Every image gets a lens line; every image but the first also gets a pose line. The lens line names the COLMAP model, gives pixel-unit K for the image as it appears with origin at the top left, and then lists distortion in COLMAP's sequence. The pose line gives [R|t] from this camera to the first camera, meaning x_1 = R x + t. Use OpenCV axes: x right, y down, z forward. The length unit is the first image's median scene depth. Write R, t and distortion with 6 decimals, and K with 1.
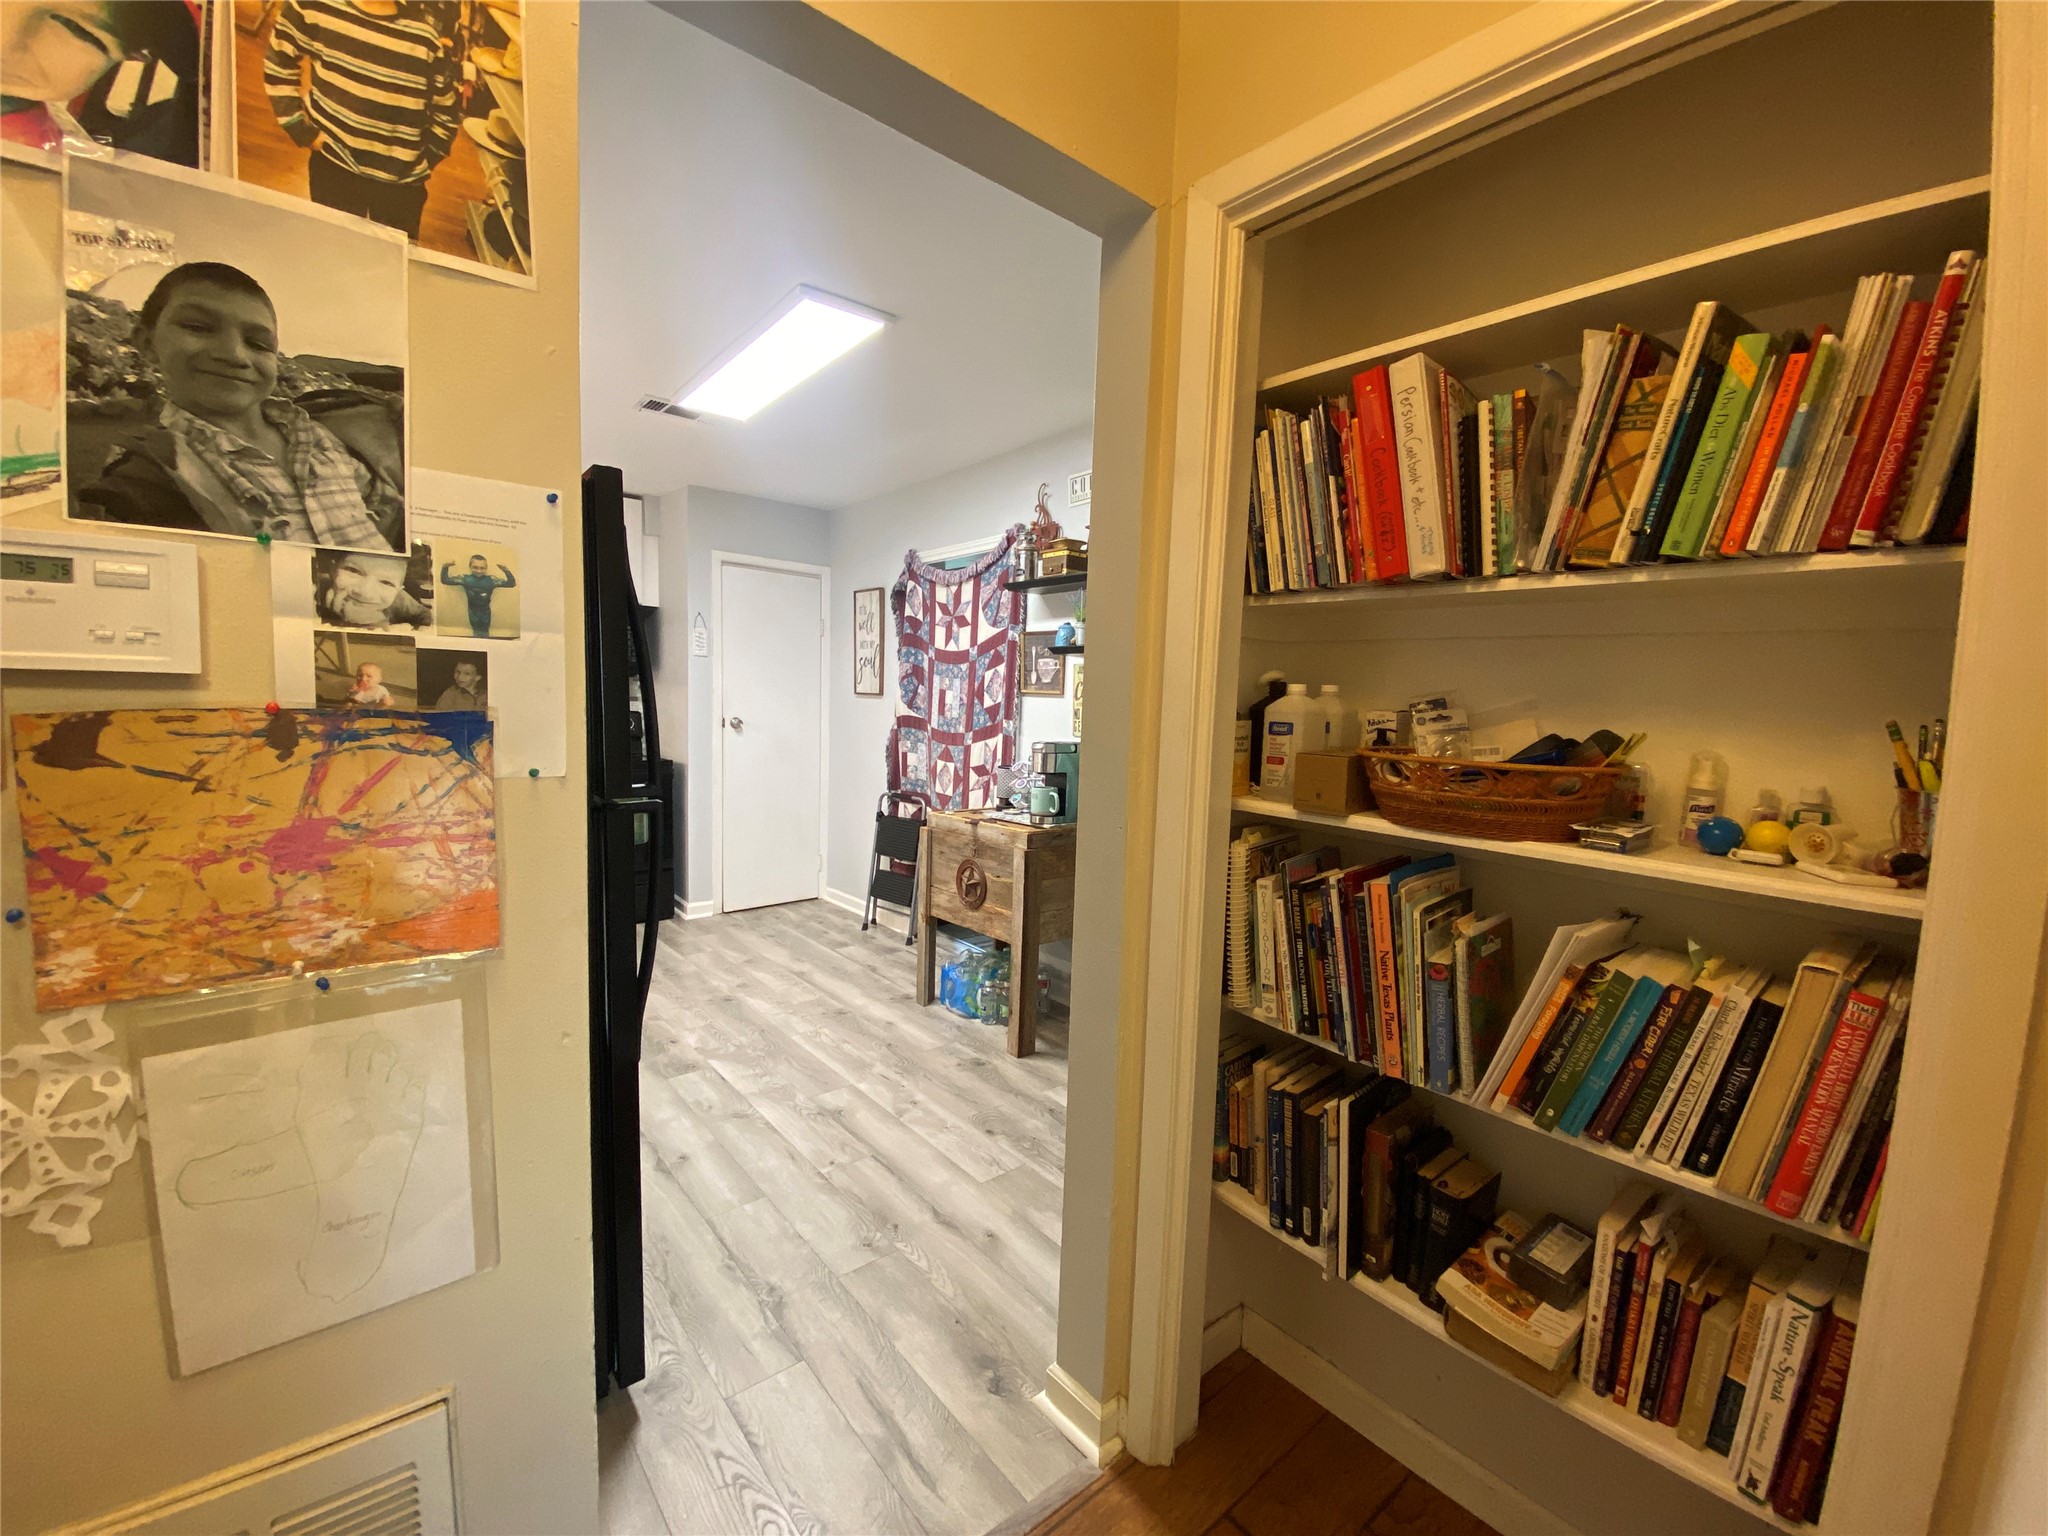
lens RADIAL K [[827.6, 0, 1039.5], [0, 827.6, 765.4], [0, 0, 1]] dist [0.016229, -0.018134]
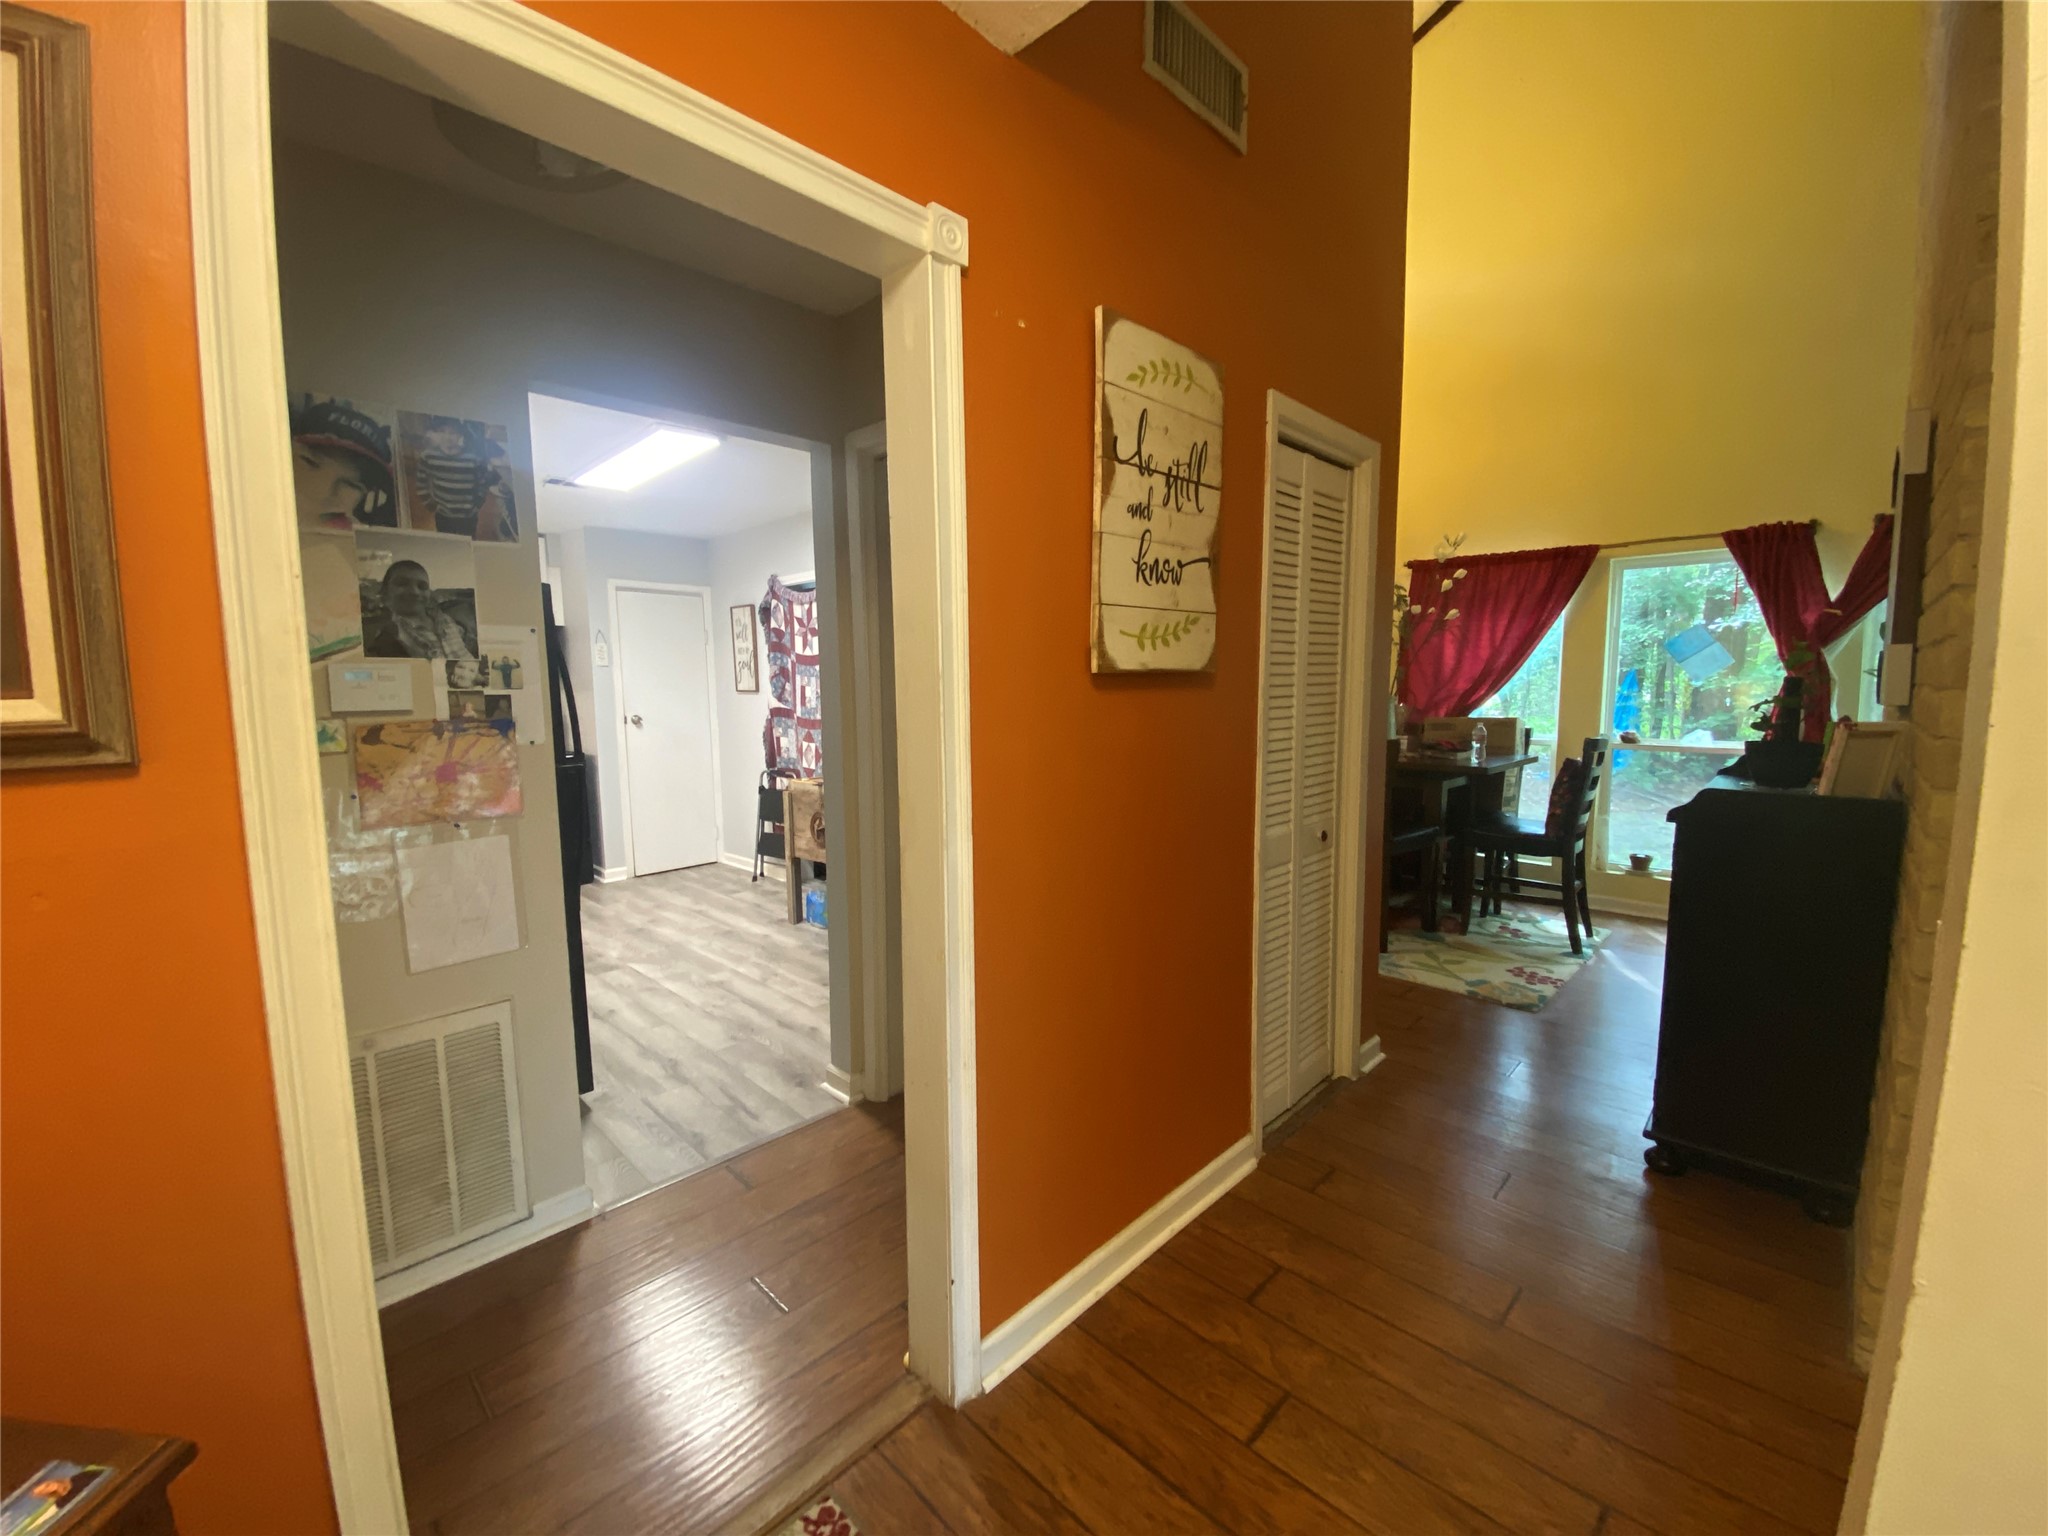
lens RADIAL K [[827.6, 0, 1038.7], [0, 827.6, 764.9], [0, 0, 1]] dist [0.016229, -0.018134]
pose [[0.994919, -0.052260, 0.086057, 0.288815], [0.050368, 0.998442, 0.024010, 0.039870], [-0.087178, -0.019553, 0.996001, -0.684343]]
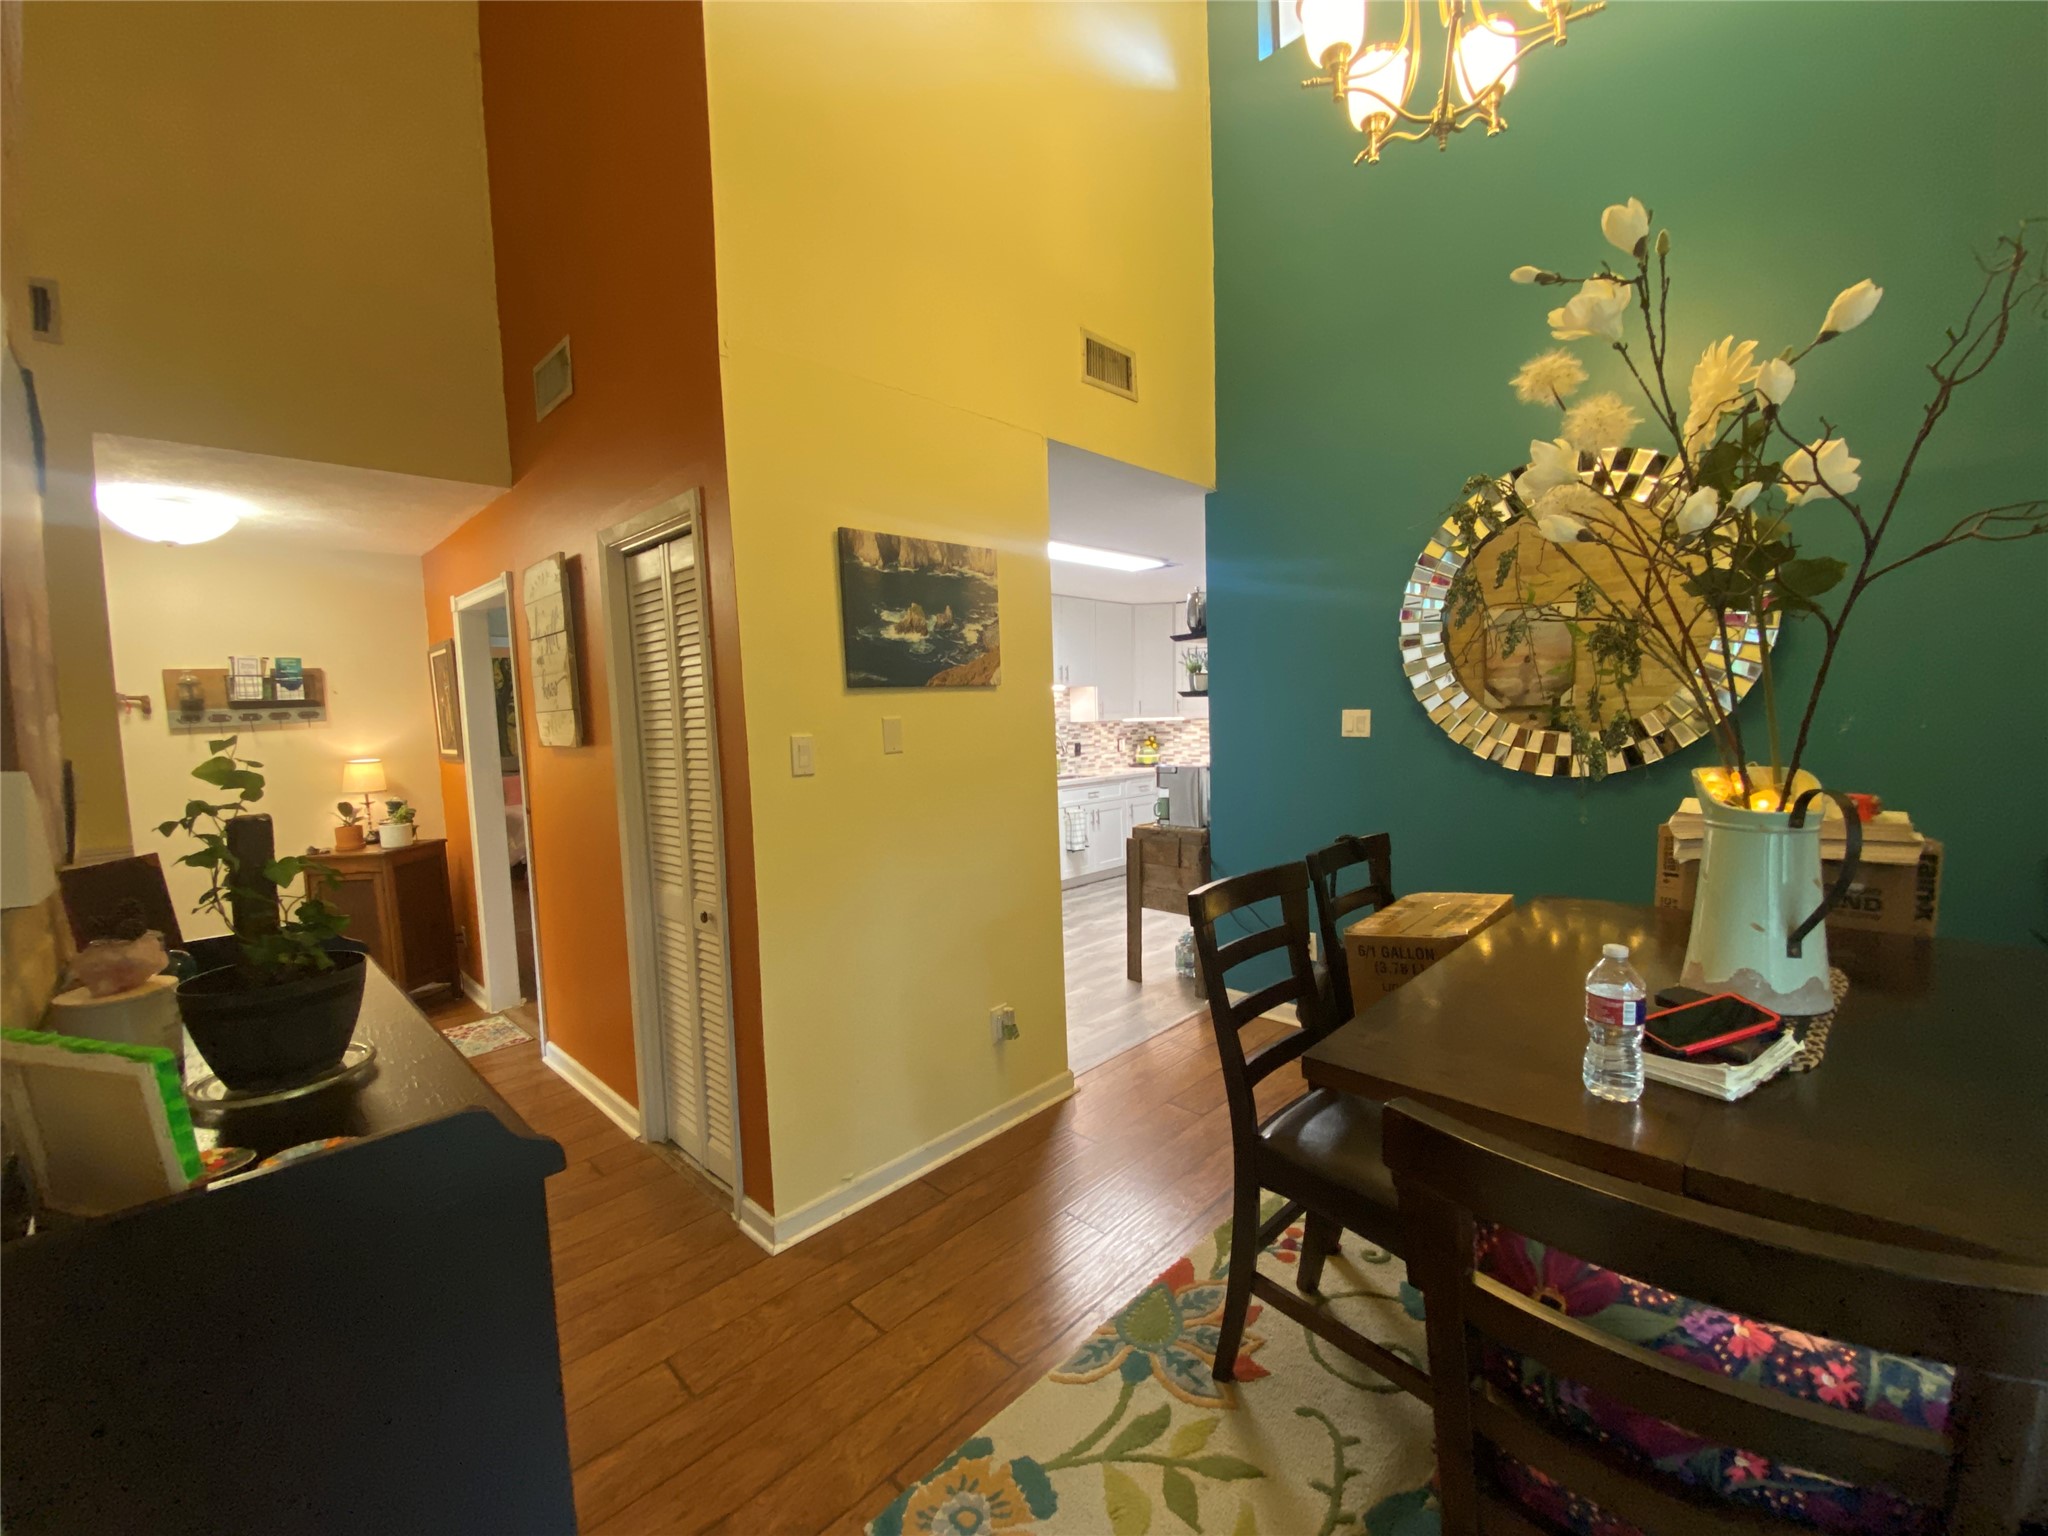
lens RADIAL K [[827.6, 0, 1018.8], [0, 827.6, 760.0], [0, 0, 1]] dist [0.016229, -0.018134]
pose [[0.080824, 0.022265, -0.996480, 2.303192], [-0.042350, 0.998924, 0.018885, -0.088956], [0.995828, 0.040675, 0.081680, 1.085436]]
